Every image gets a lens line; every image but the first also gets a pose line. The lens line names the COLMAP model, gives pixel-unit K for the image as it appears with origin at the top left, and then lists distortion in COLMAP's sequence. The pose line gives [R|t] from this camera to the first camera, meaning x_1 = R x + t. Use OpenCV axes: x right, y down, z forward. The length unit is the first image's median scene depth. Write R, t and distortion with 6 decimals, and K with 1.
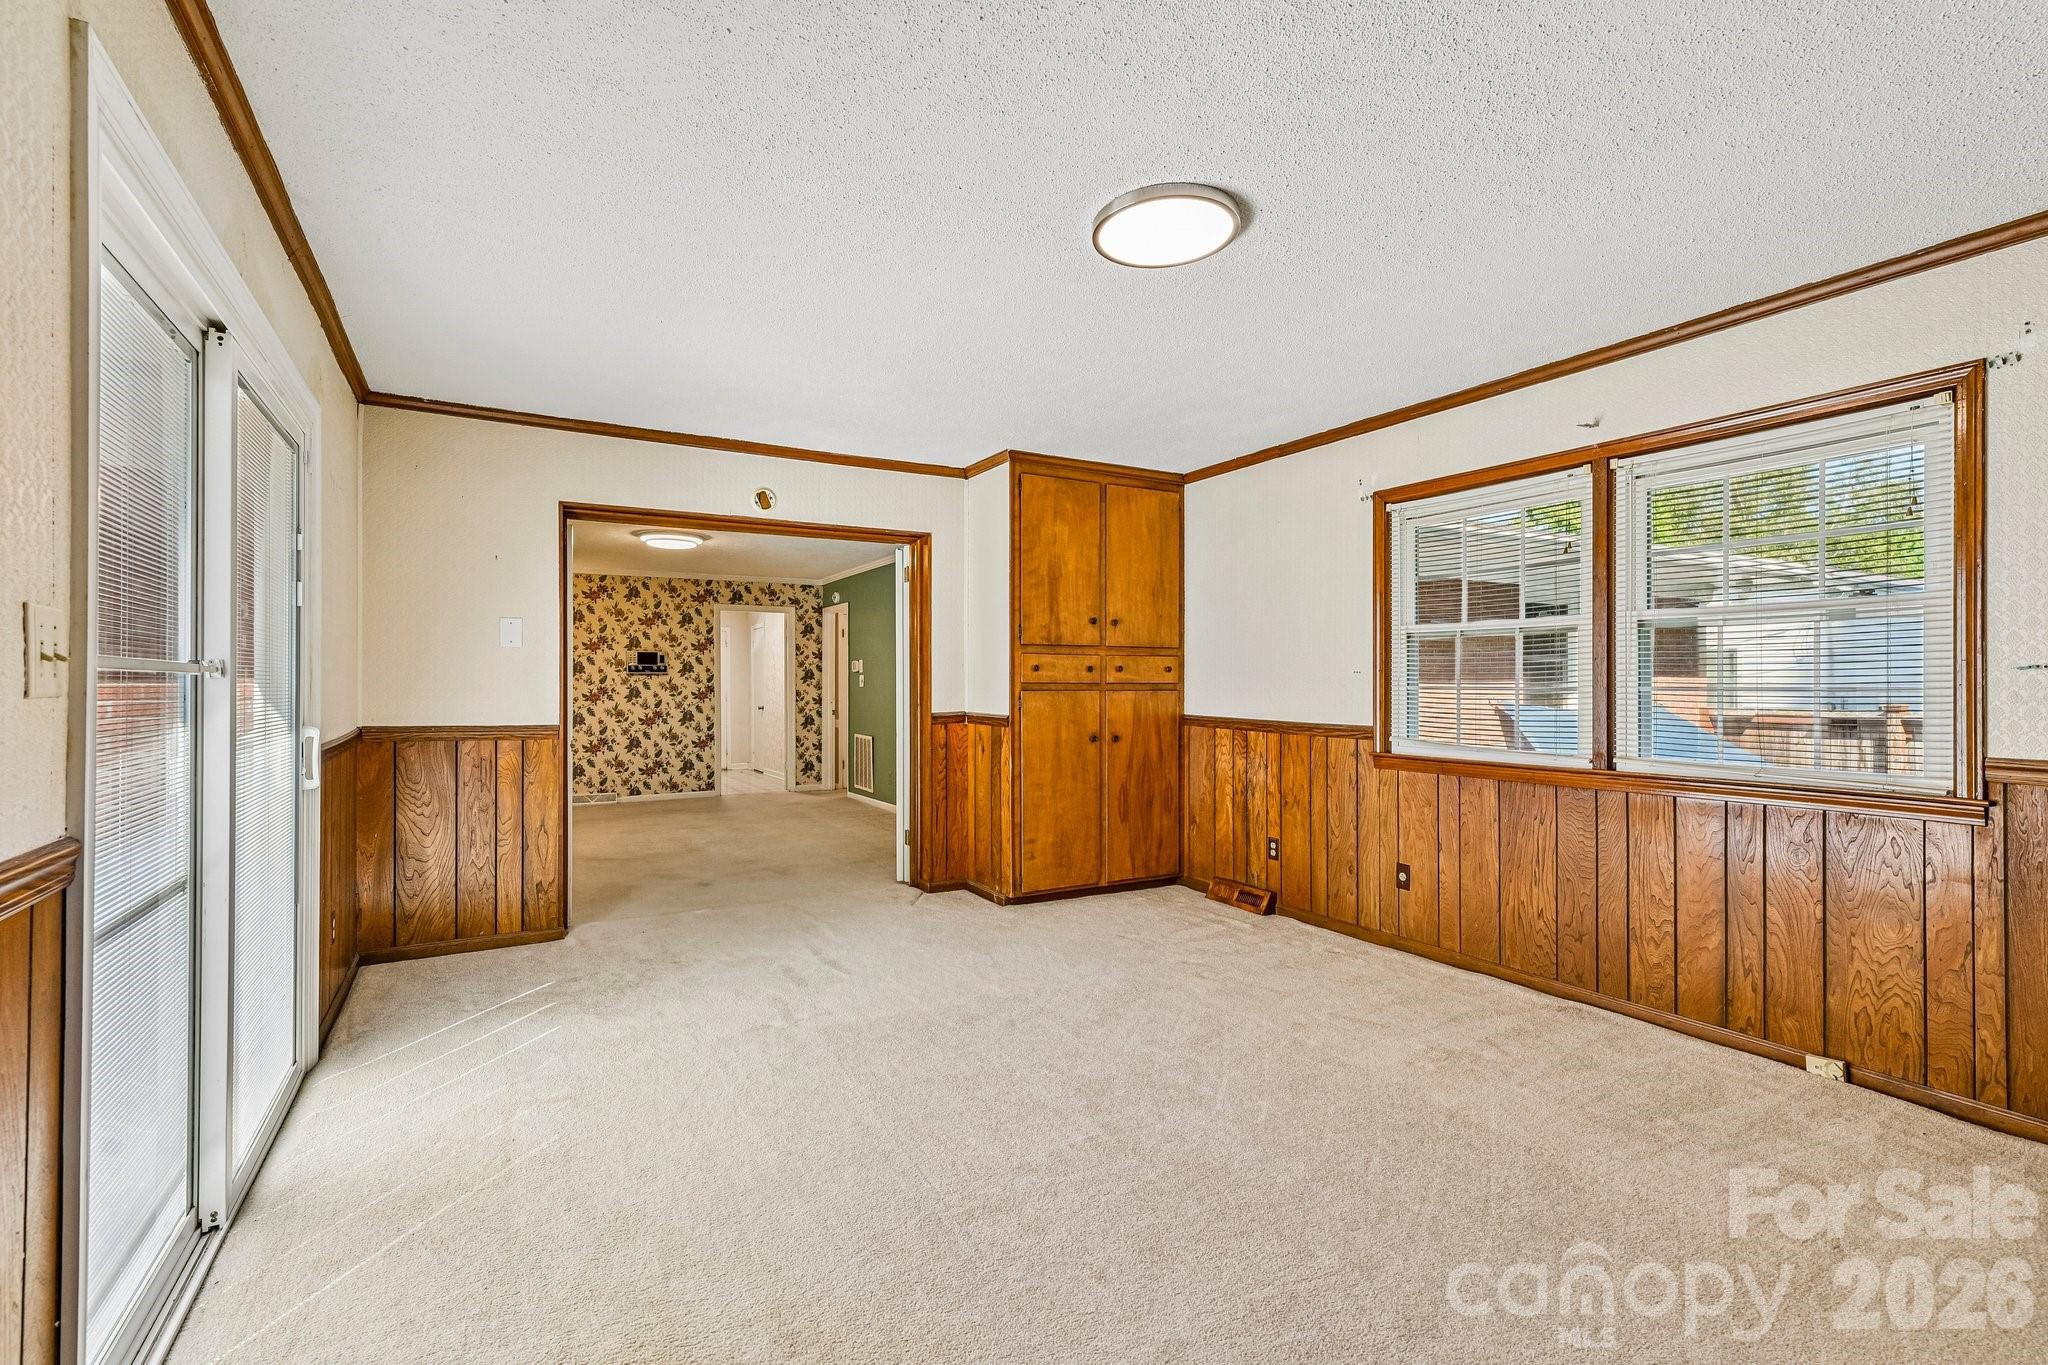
lens RADIAL K [[910.7, 0, 978.4], [0, 910.7, 675.6], [0, 0, 1]] dist [0.000943, 0.000061]
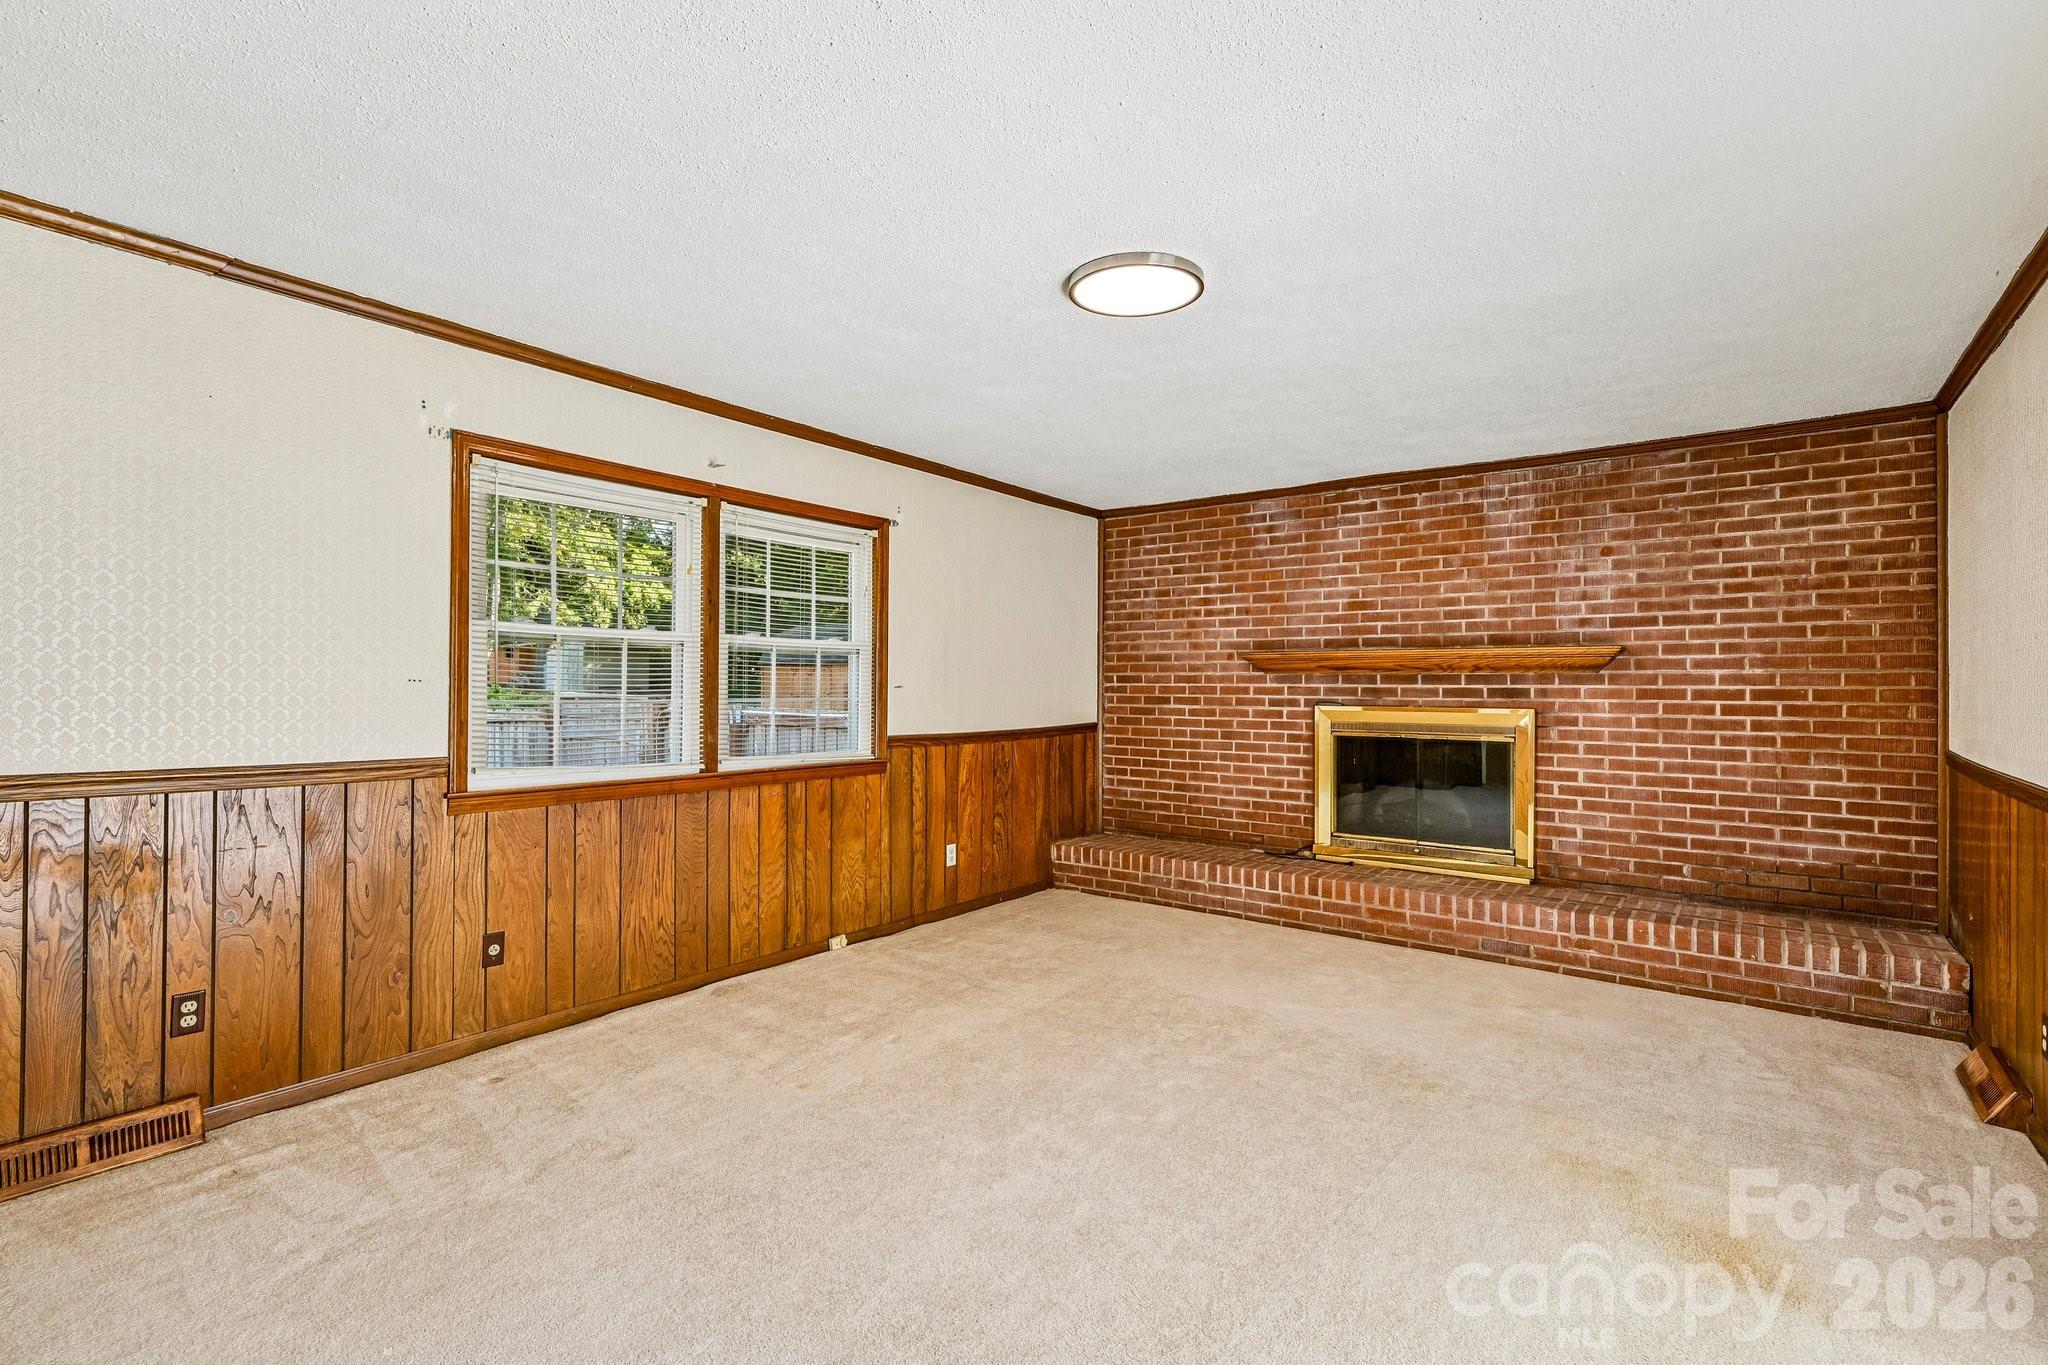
lens RADIAL K [[933.5, 0, 1024.0], [0, 933.5, 682.5], [0, 0, 1]] dist [0.001700, 0.000172]
pose [[-0.421605, 0.007752, 0.906746, -0.484244], [-0.006489, 0.999912, -0.011566, 0.002987], [-0.906756, -0.010760, -0.421518, 1.038796]]
